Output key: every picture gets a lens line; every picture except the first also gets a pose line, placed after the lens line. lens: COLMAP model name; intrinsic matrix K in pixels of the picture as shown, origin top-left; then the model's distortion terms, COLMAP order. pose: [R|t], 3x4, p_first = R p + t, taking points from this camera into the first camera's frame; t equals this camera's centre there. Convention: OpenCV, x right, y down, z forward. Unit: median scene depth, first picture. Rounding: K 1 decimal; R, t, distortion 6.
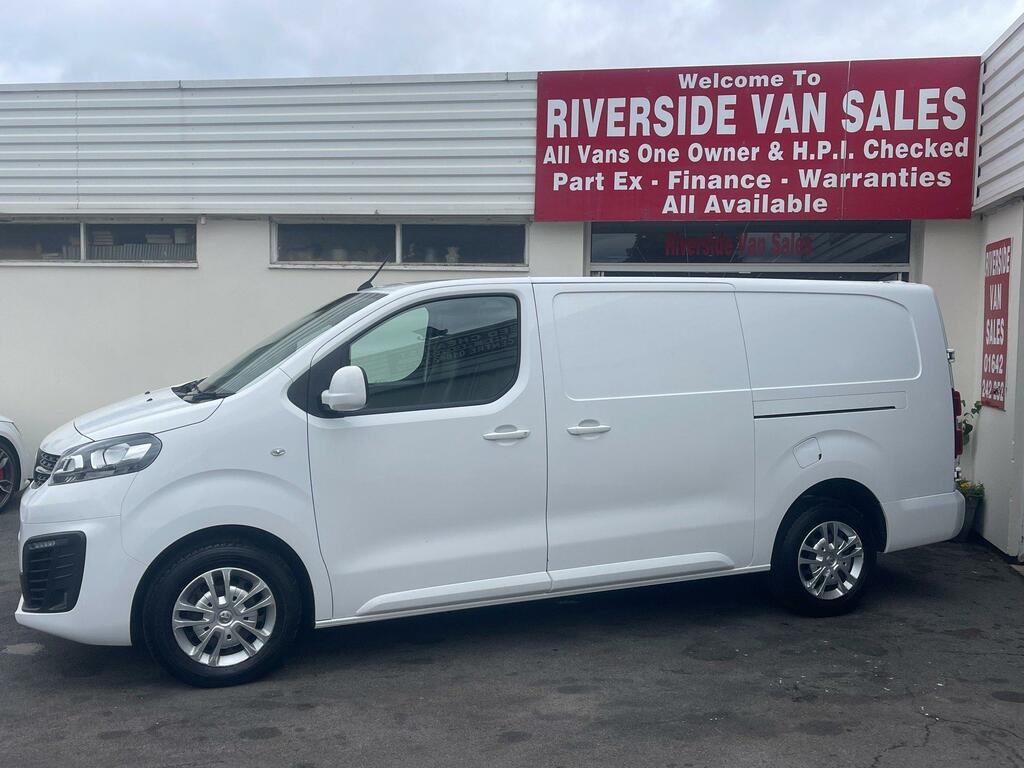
lens RADIAL K [[975.4, 0, 519.4], [0, 975.4, 382.3], [0, 0, 1]] dist [0.024215, 0.000000]
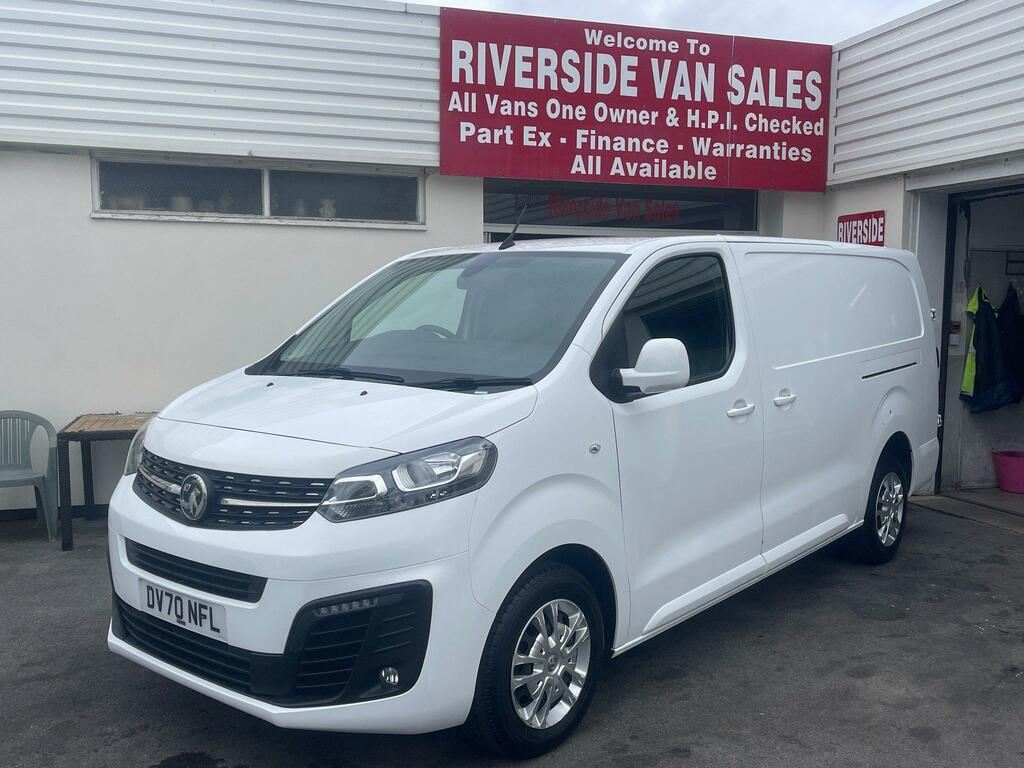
lens RADIAL K [[975.4, 0, 508.7], [0, 975.4, 376.0], [0, 0, 1]] dist [0.024215, 0.000000]
pose [[0.881927, -0.046649, 0.469072, -0.374413], [0.032962, 0.998758, 0.037353, -0.011341], [-0.470232, -0.017482, 0.882369, 0.178723]]
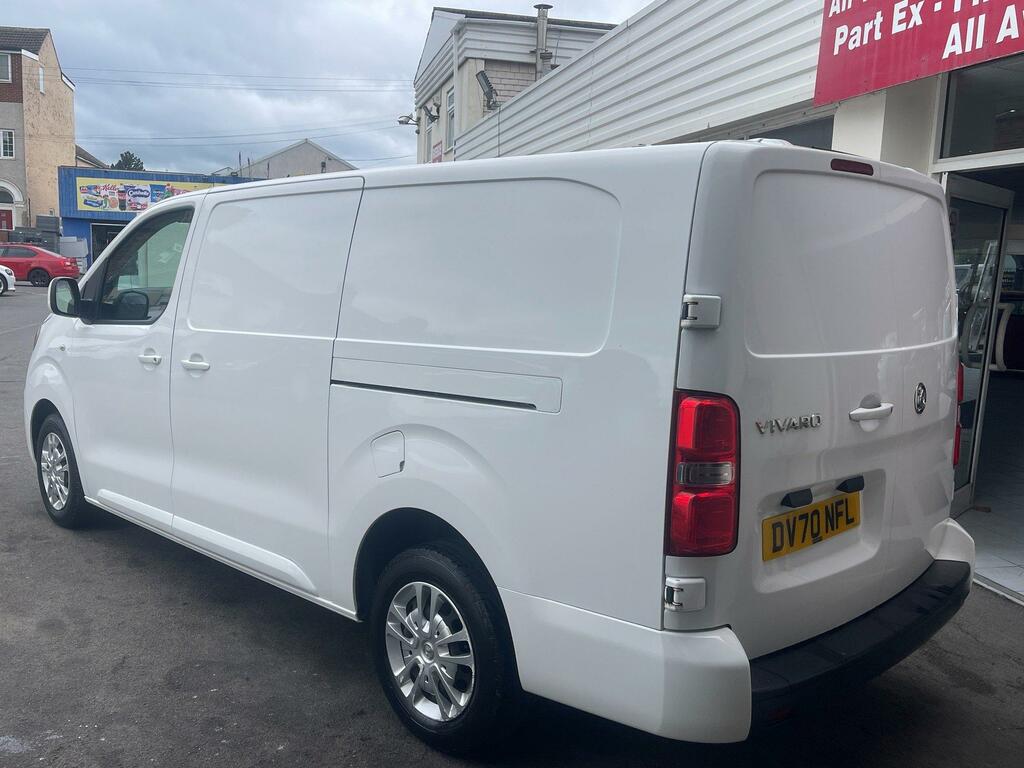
lens RADIAL K [[914.8, 0, 519.2], [0, 914.8, 385.1], [0, 0, 1]] dist [0.048688, -0.060295]
pose [[0.409797, 0.121316, -0.904074, 0.560839], [-0.074367, 0.992261, 0.099441, -0.021194], [0.909140, 0.026483, 0.415647, 0.569075]]
